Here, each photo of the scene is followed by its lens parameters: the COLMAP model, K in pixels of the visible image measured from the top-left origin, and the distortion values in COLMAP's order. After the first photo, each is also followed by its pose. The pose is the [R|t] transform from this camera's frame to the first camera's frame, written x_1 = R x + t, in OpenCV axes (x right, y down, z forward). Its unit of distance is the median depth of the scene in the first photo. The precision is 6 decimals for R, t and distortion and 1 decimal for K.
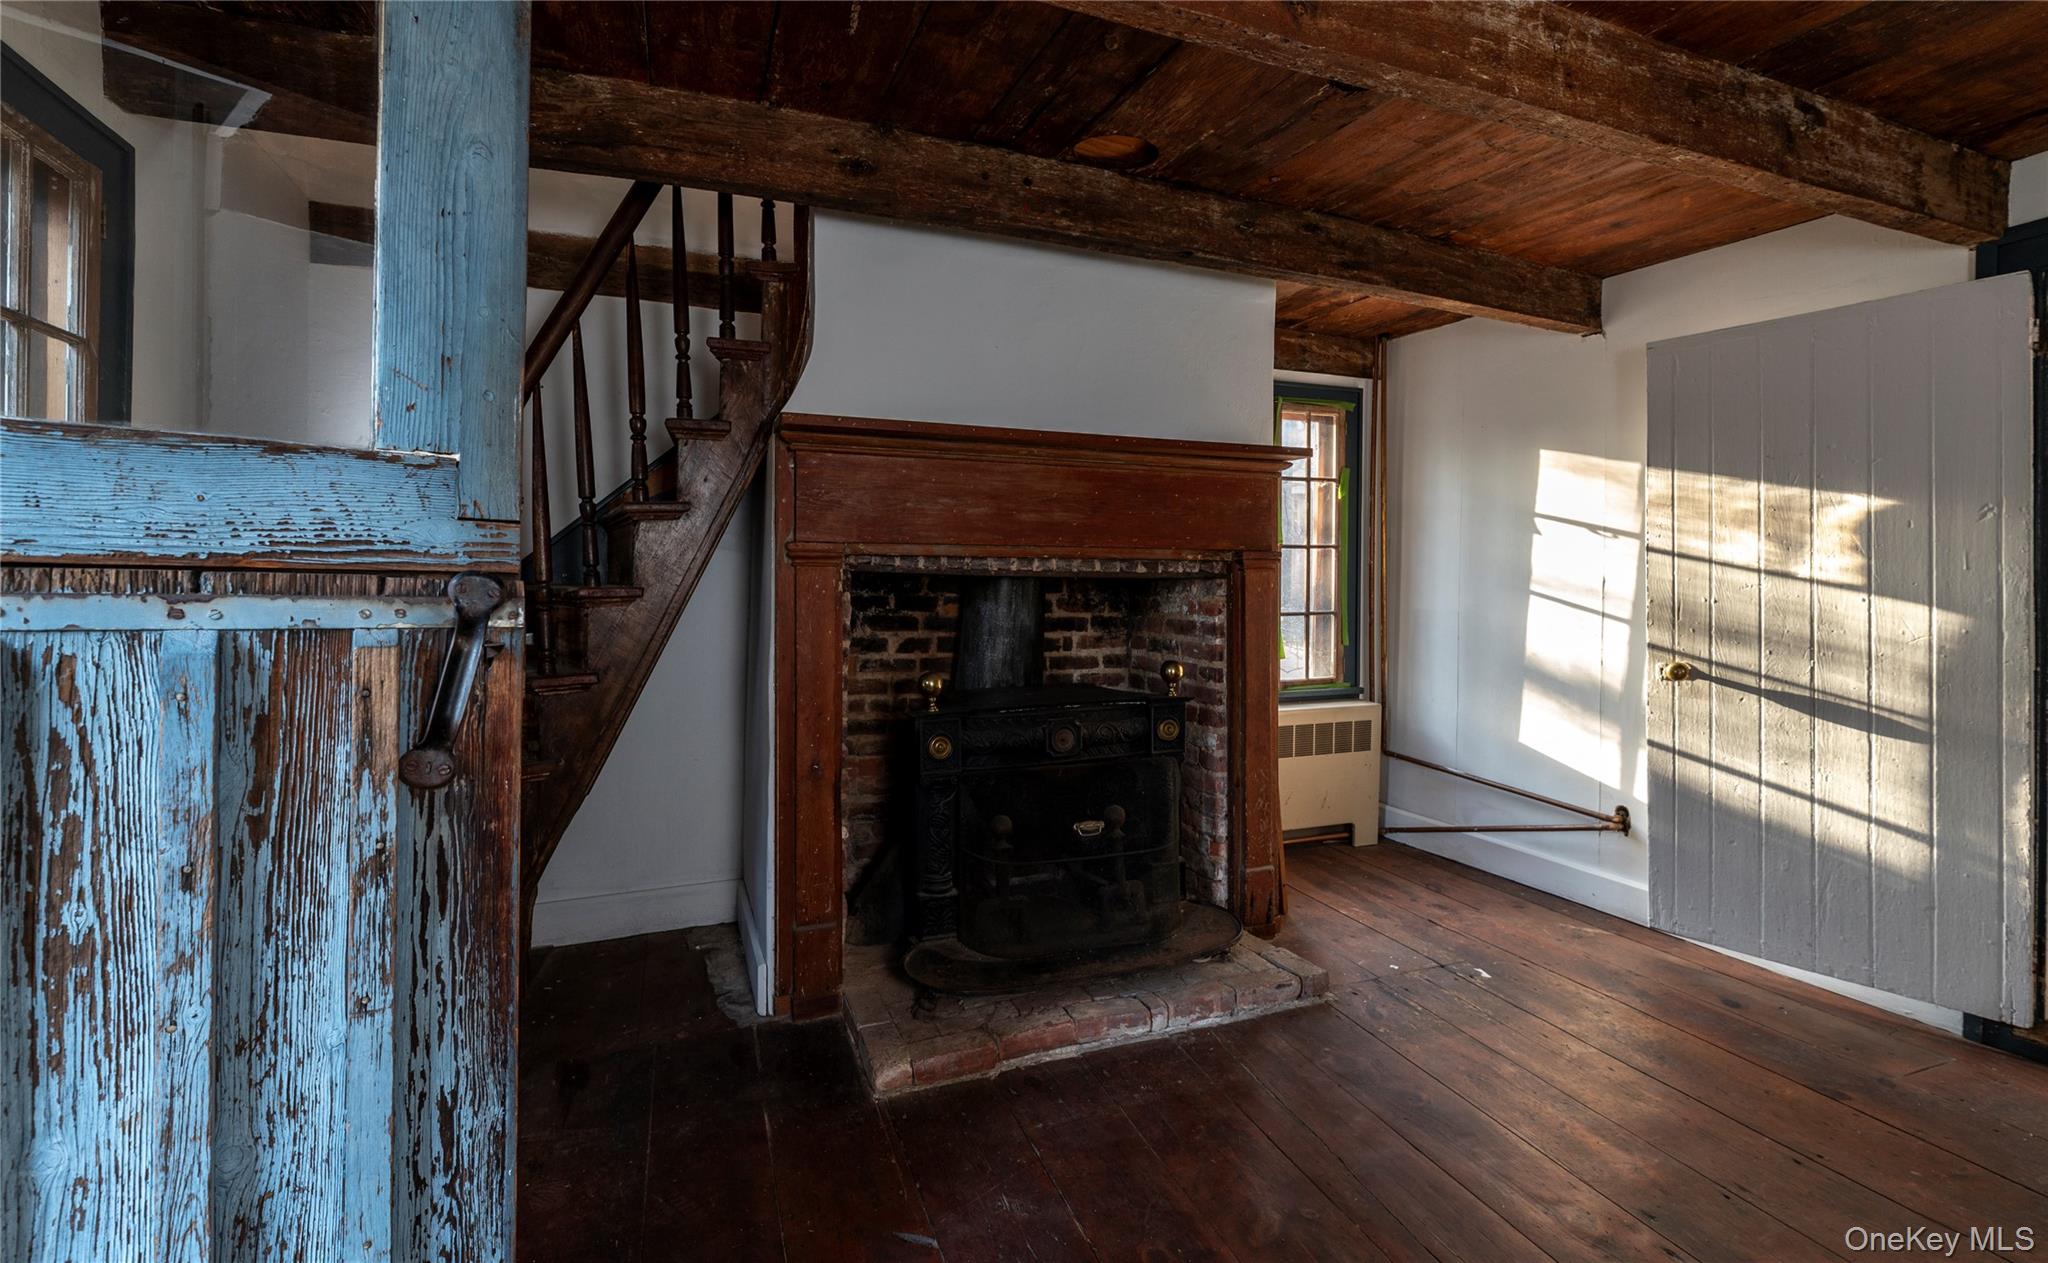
lens RADIAL K [[875.8, 0, 1026.3], [0, 875.8, 580.1], [0, 0, 1]] dist [0.000708, -0.000097]
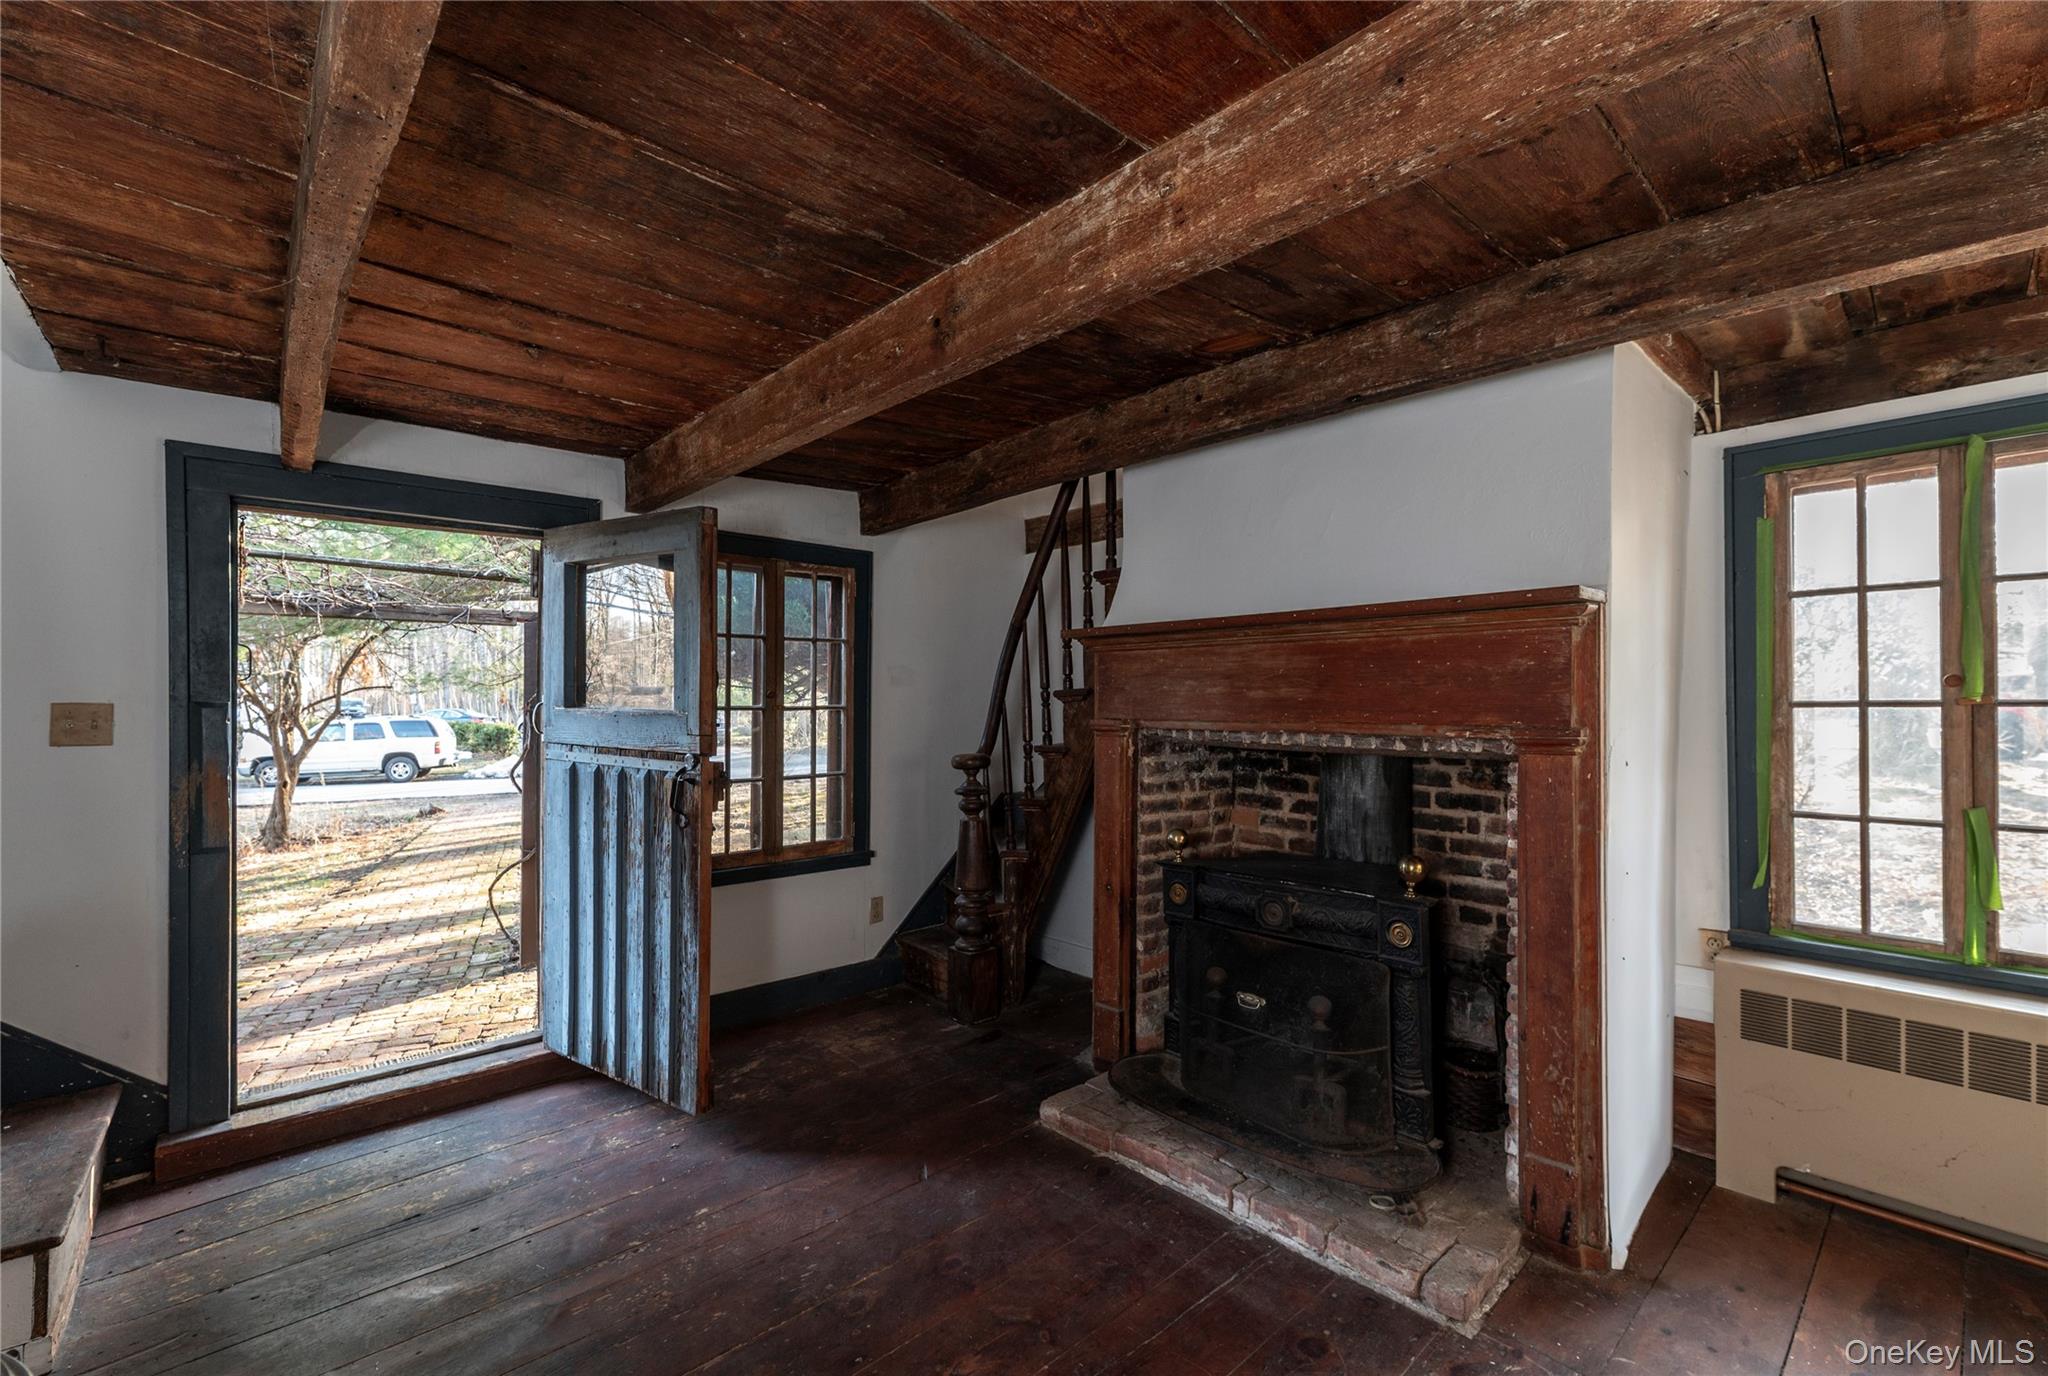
lens RADIAL K [[880.7, 0, 1024.0], [0, 880.7, 690.1], [0, 0, 1]] dist [-0.005144, -0.000404]
pose [[0.366271, -0.015332, -0.930382, 0.874770], [0.003939, 0.999881, -0.014927, -0.061624], [0.930500, 0.001803, 0.366288, 0.351608]]
